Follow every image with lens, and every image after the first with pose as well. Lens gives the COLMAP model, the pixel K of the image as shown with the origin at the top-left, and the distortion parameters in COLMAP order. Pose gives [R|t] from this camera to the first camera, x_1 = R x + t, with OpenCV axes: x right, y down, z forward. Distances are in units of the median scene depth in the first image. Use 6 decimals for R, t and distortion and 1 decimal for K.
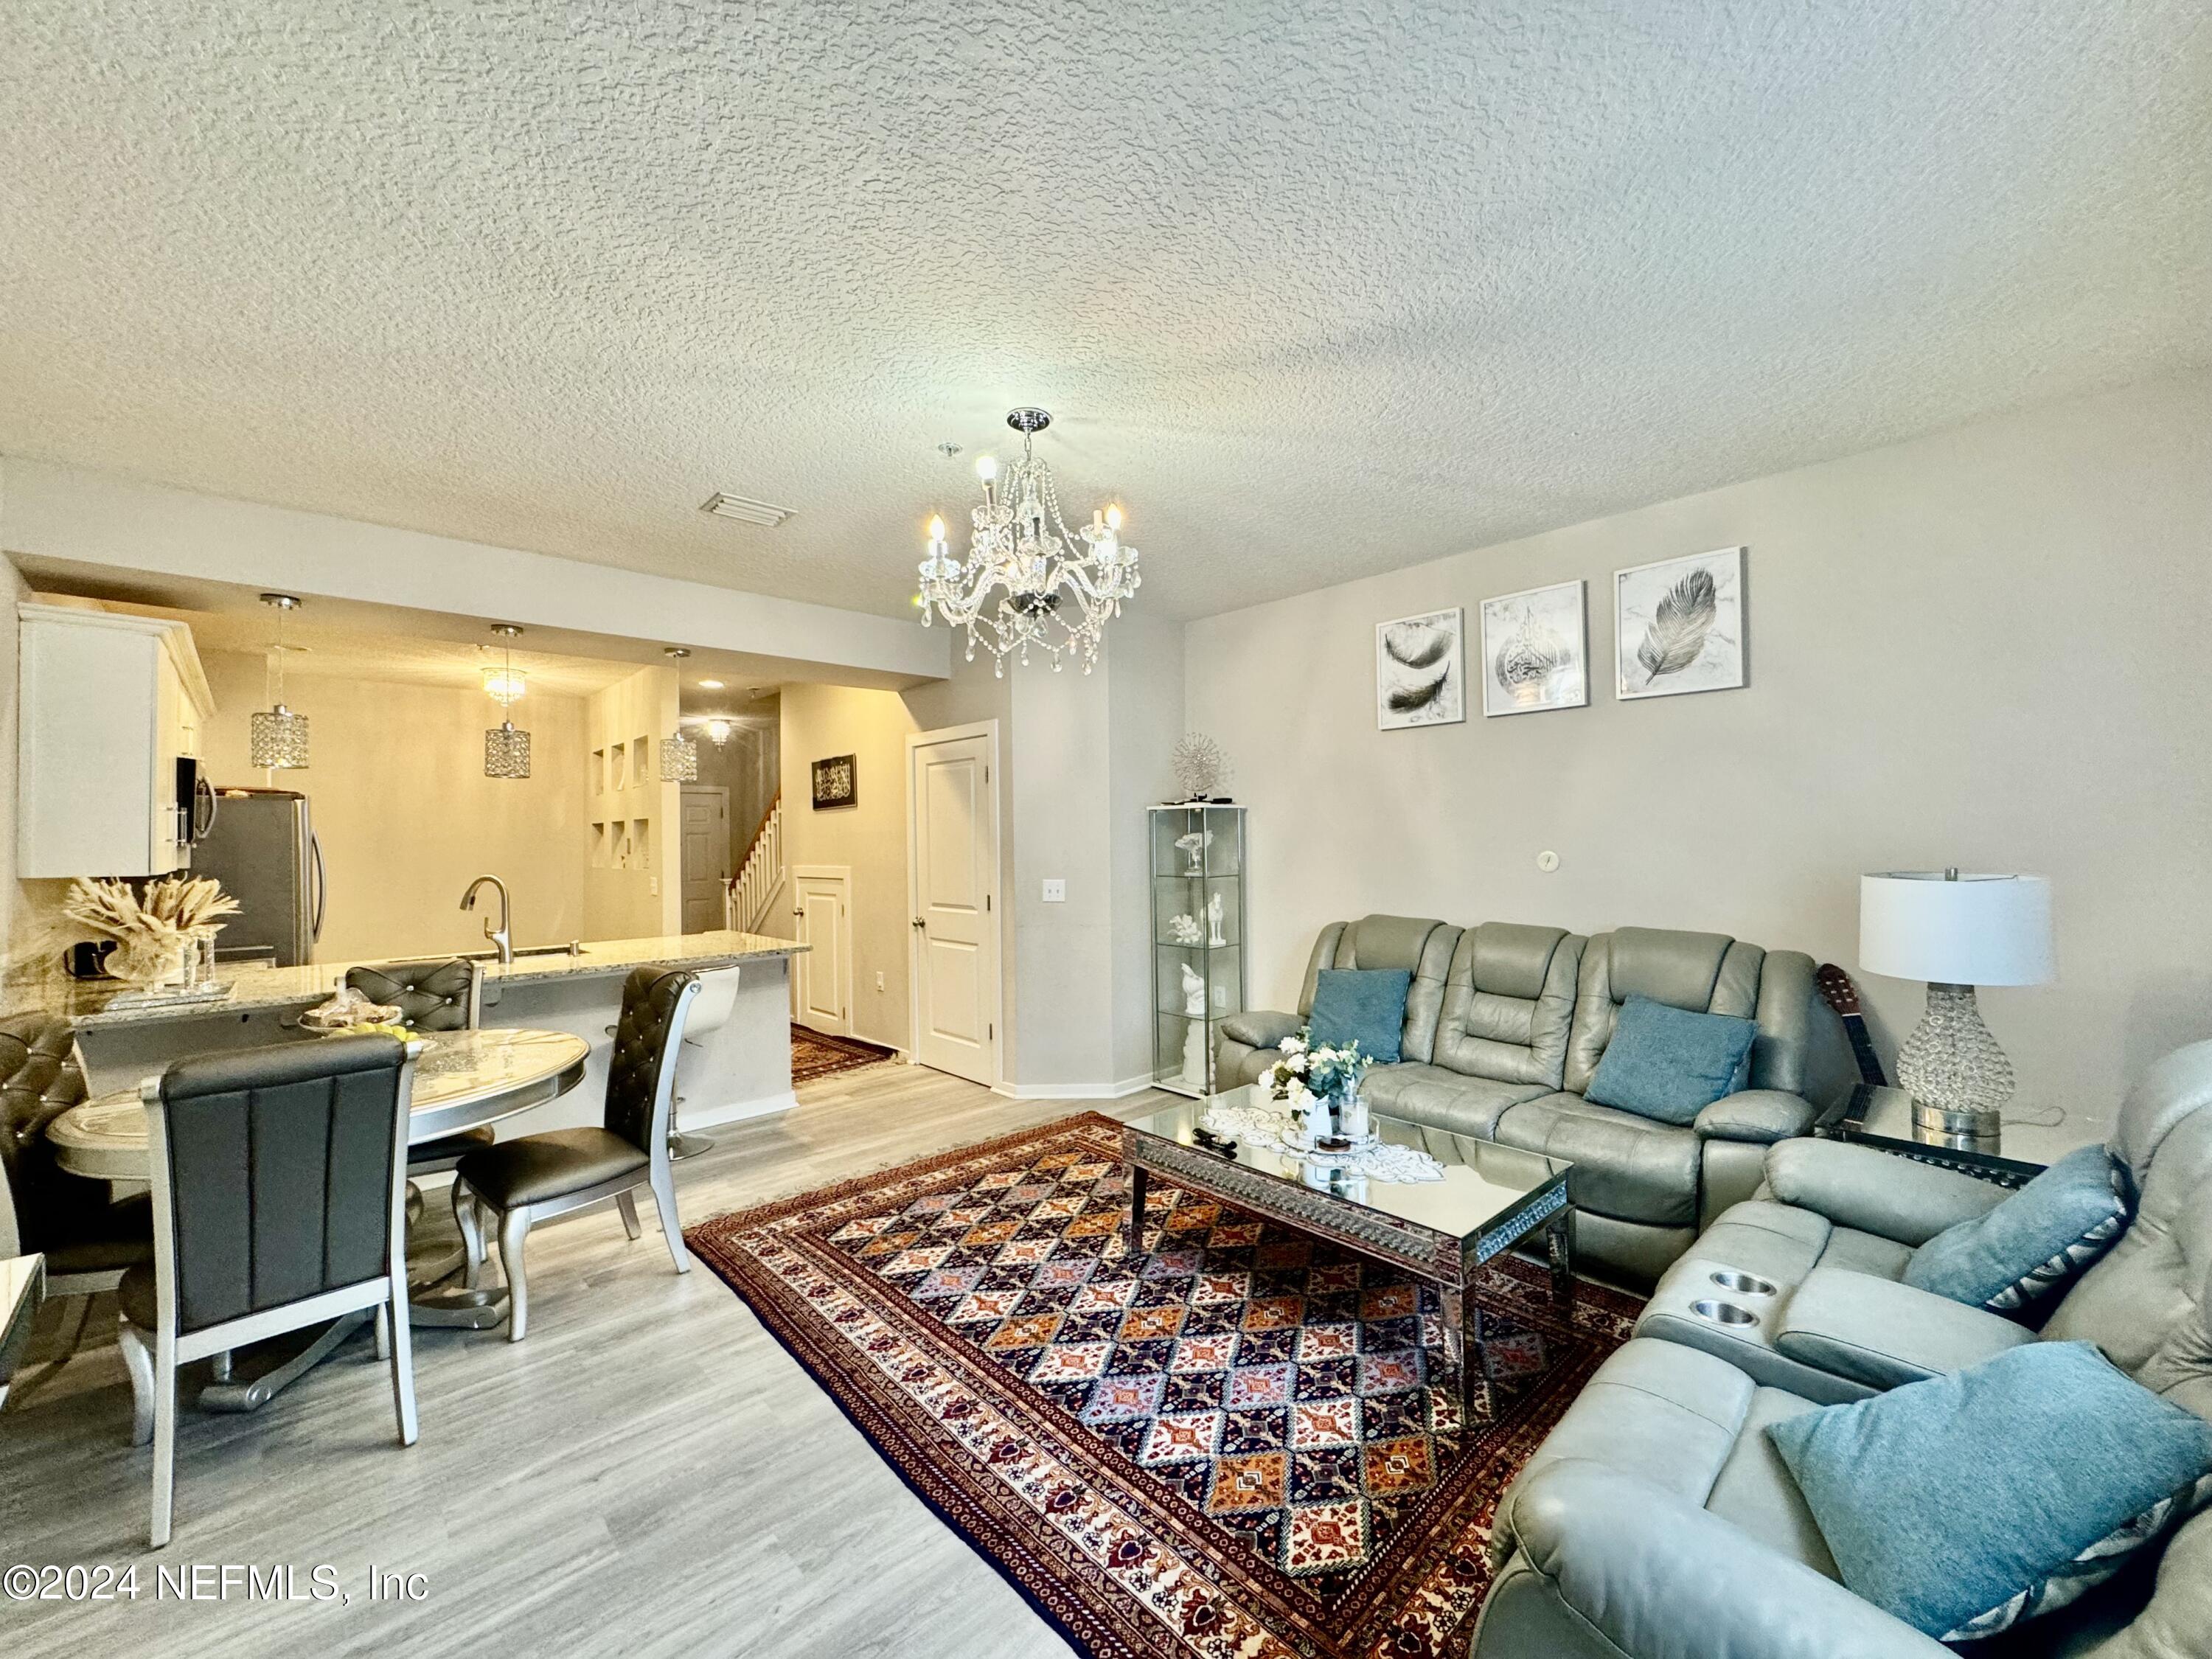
lens RADIAL K [[884.4, 0, 1107.8], [0, 884.4, 832.8], [0, 0, 1]] dist [0.001843, 0.001298]
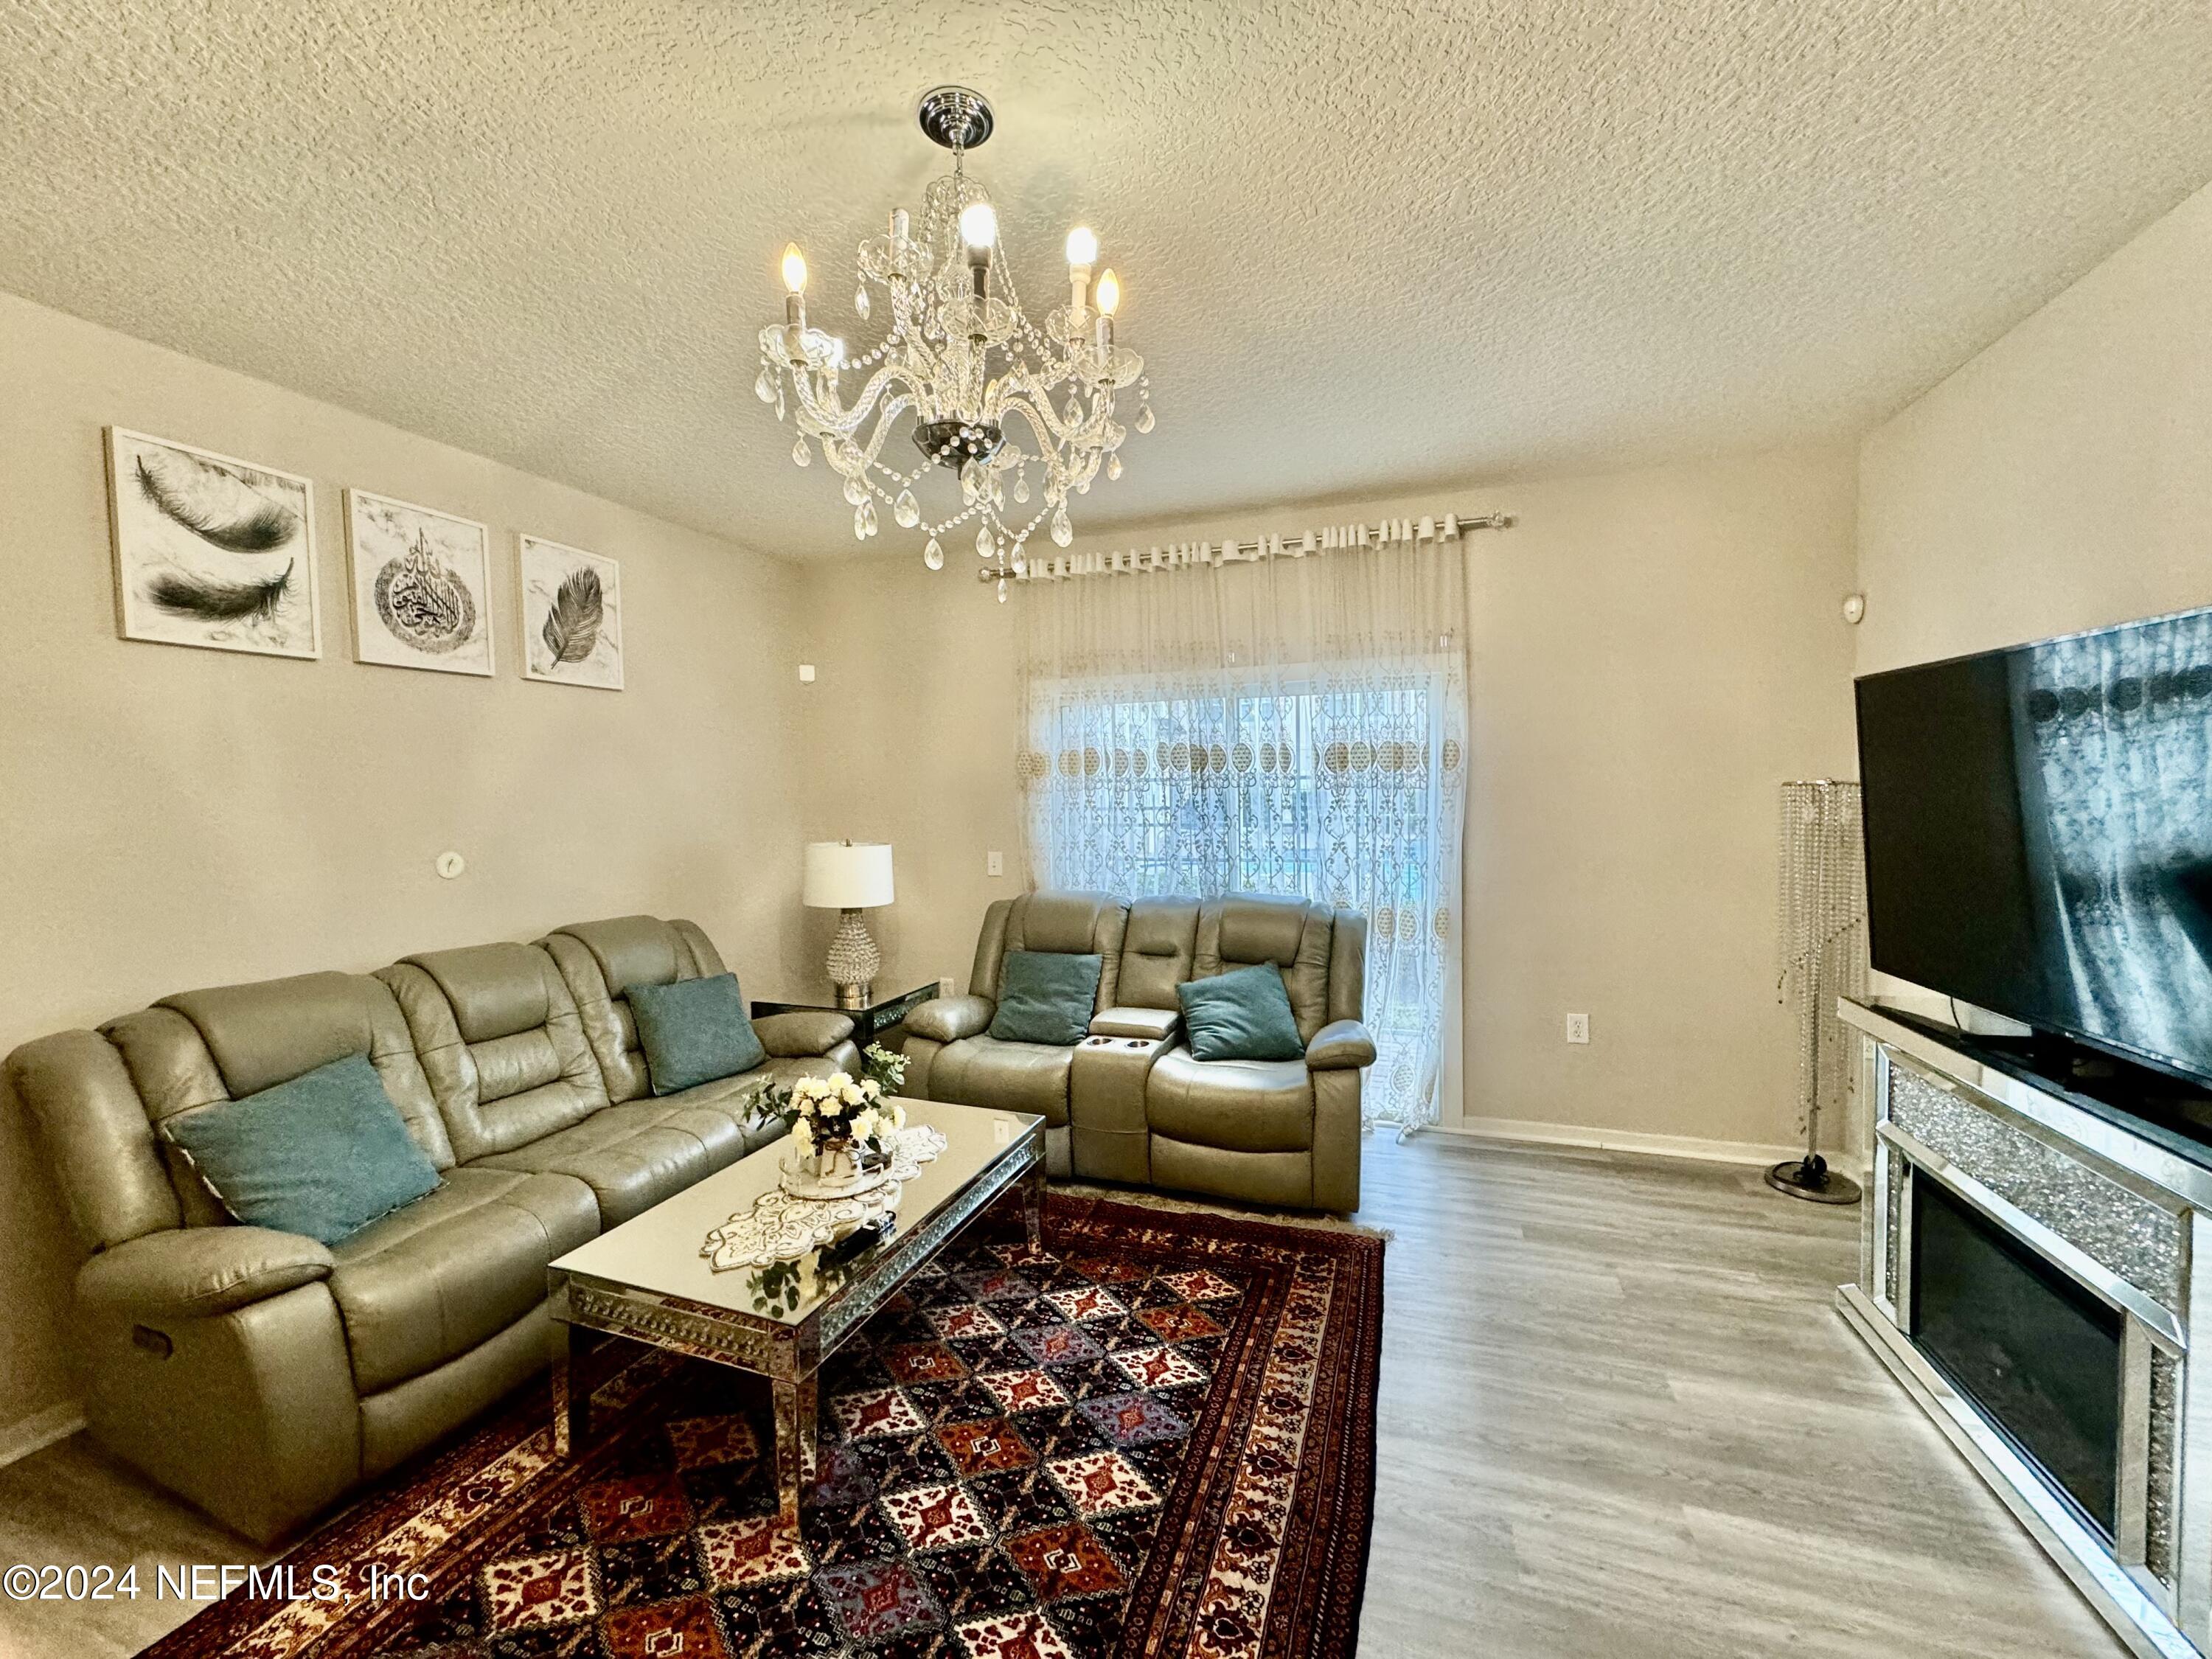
lens RADIAL K [[884.4, 0, 1106.3], [0, 884.4, 824.8], [0, 0, 1]] dist [0.001843, 0.001298]
pose [[-0.457751, -0.014337, 0.888965, -0.705504], [0.019256, 0.999476, 0.026034, -0.018937], [-0.888872, 0.029035, -0.457235, 1.269736]]
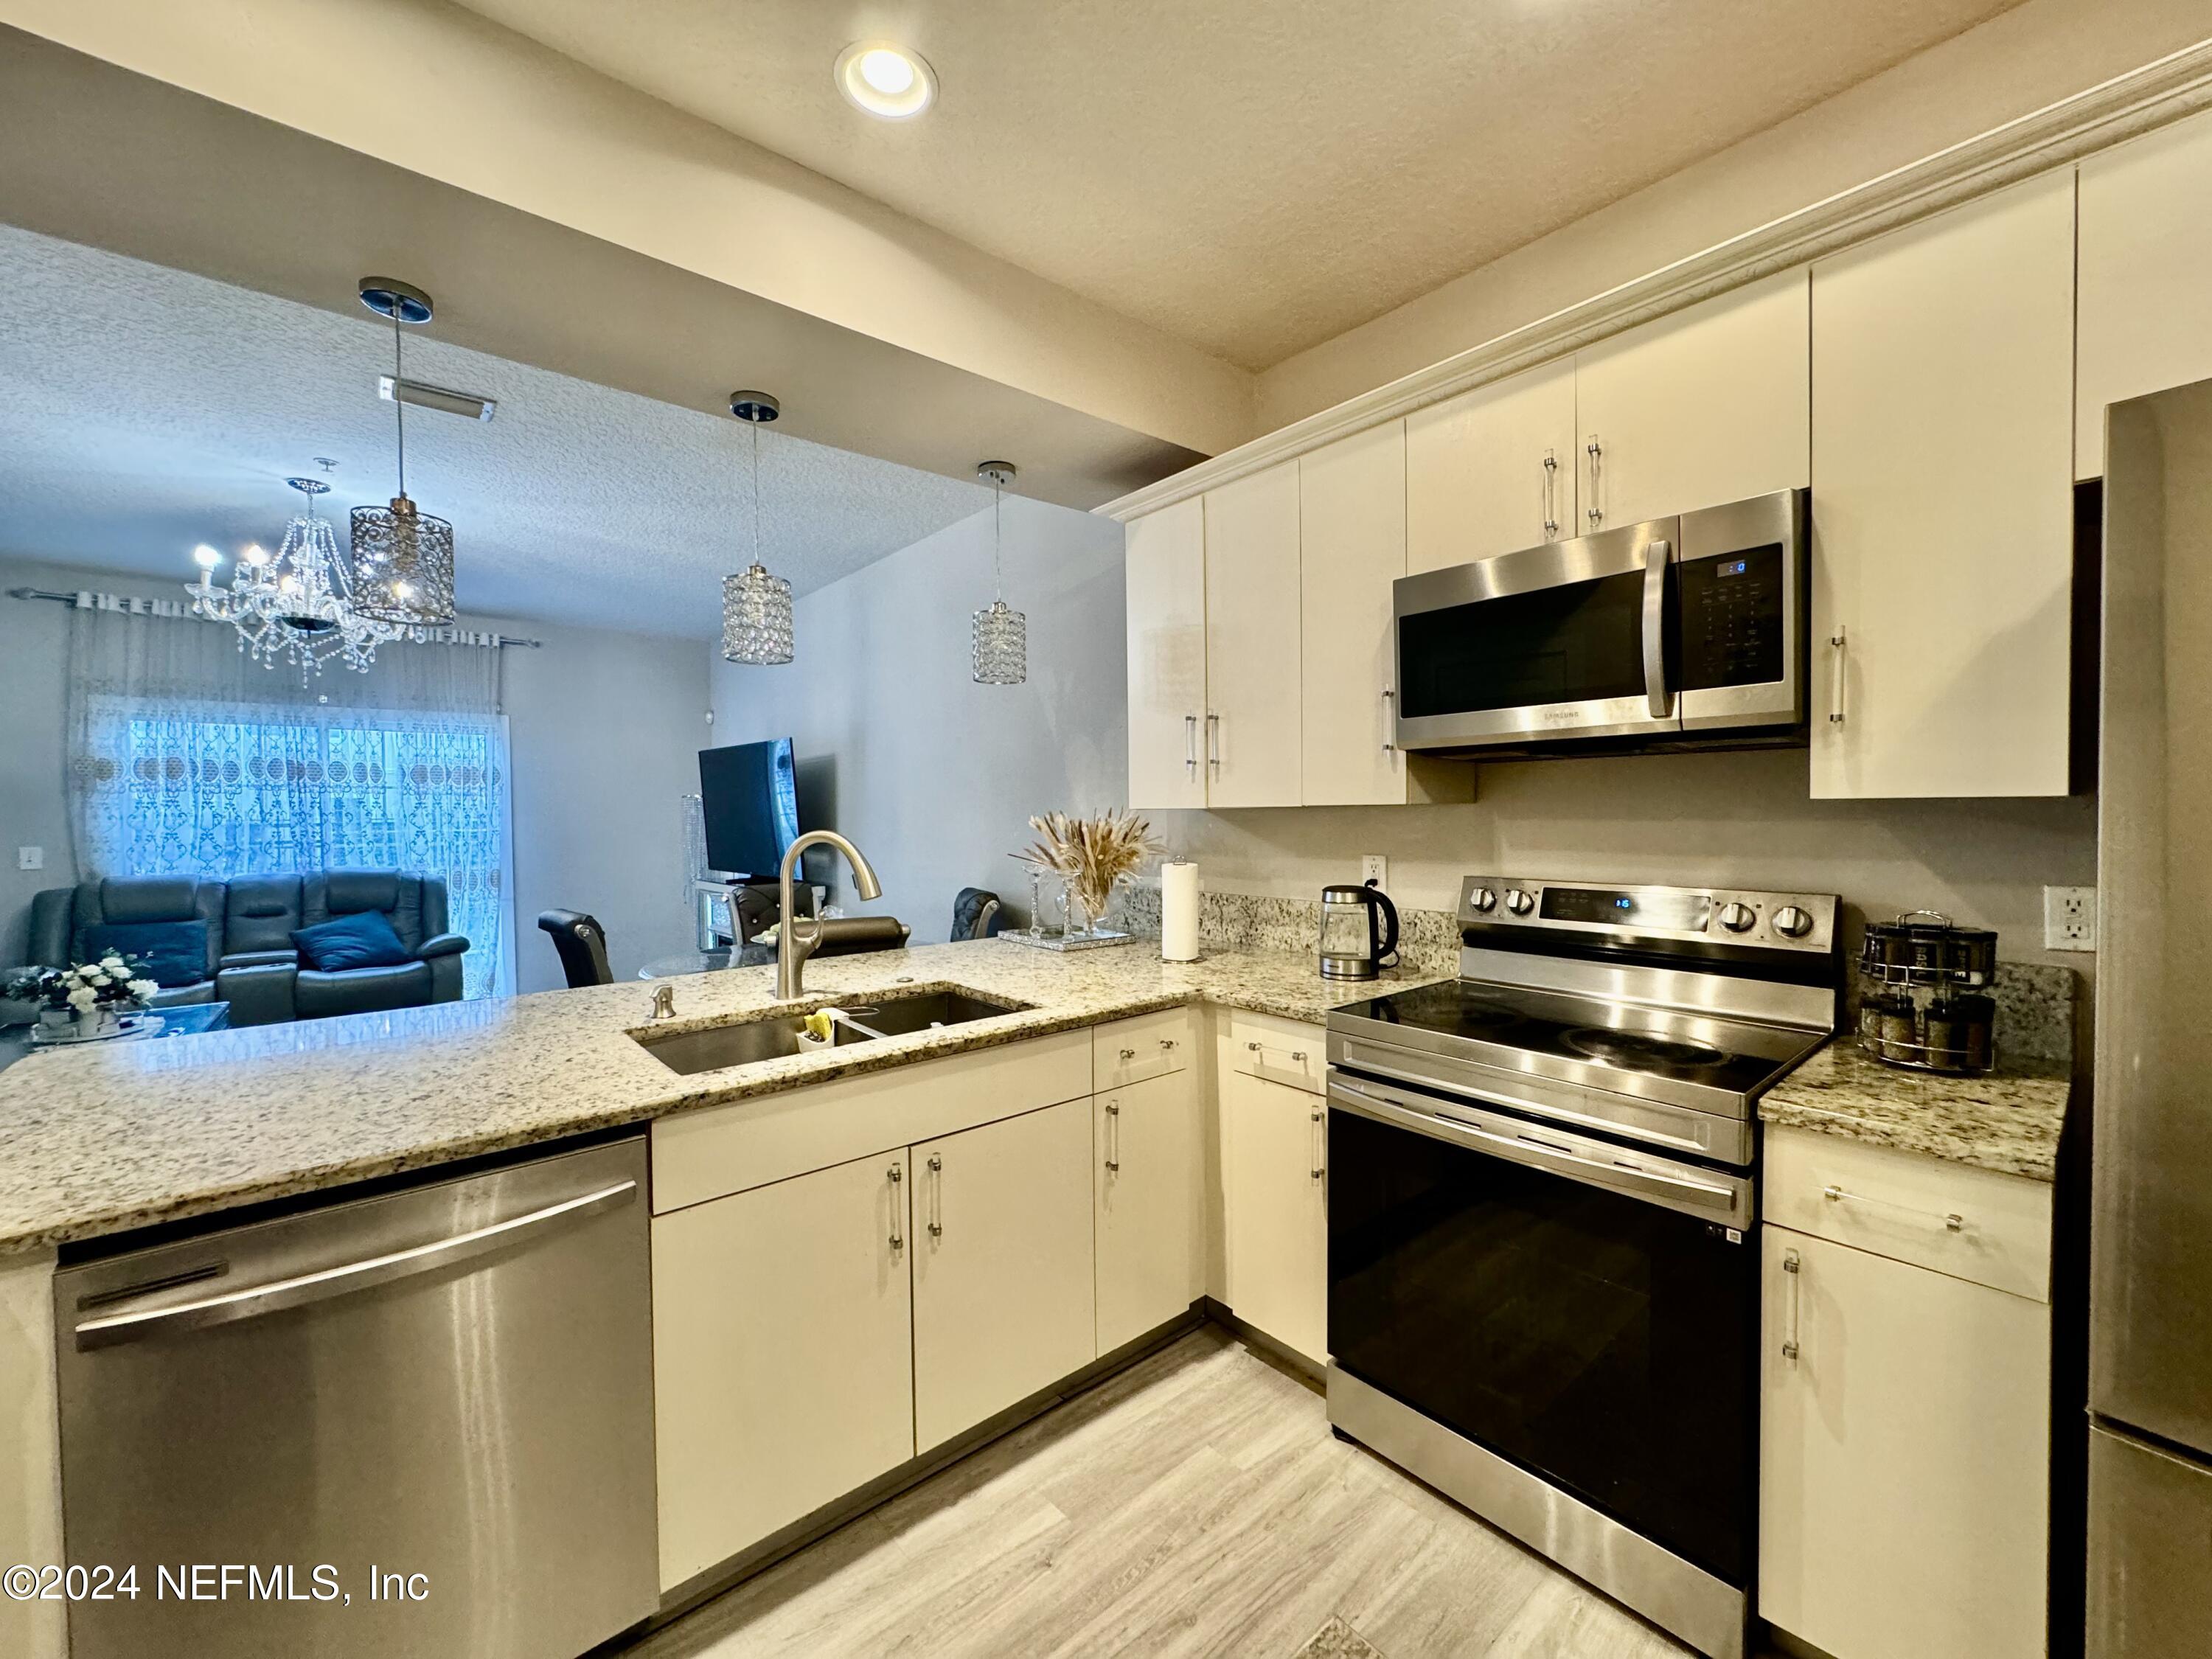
lens RADIAL K [[884.4, 0, 1113.1], [0, 884.4, 826.2], [0, 0, 1]] dist [0.001843, 0.001298]
pose [[-0.998715, 0.023127, 0.045091, -1.378025], [0.023791, 0.999615, 0.014254, 0.050929], [-0.044744, 0.015308, -0.998881, 2.342214]]
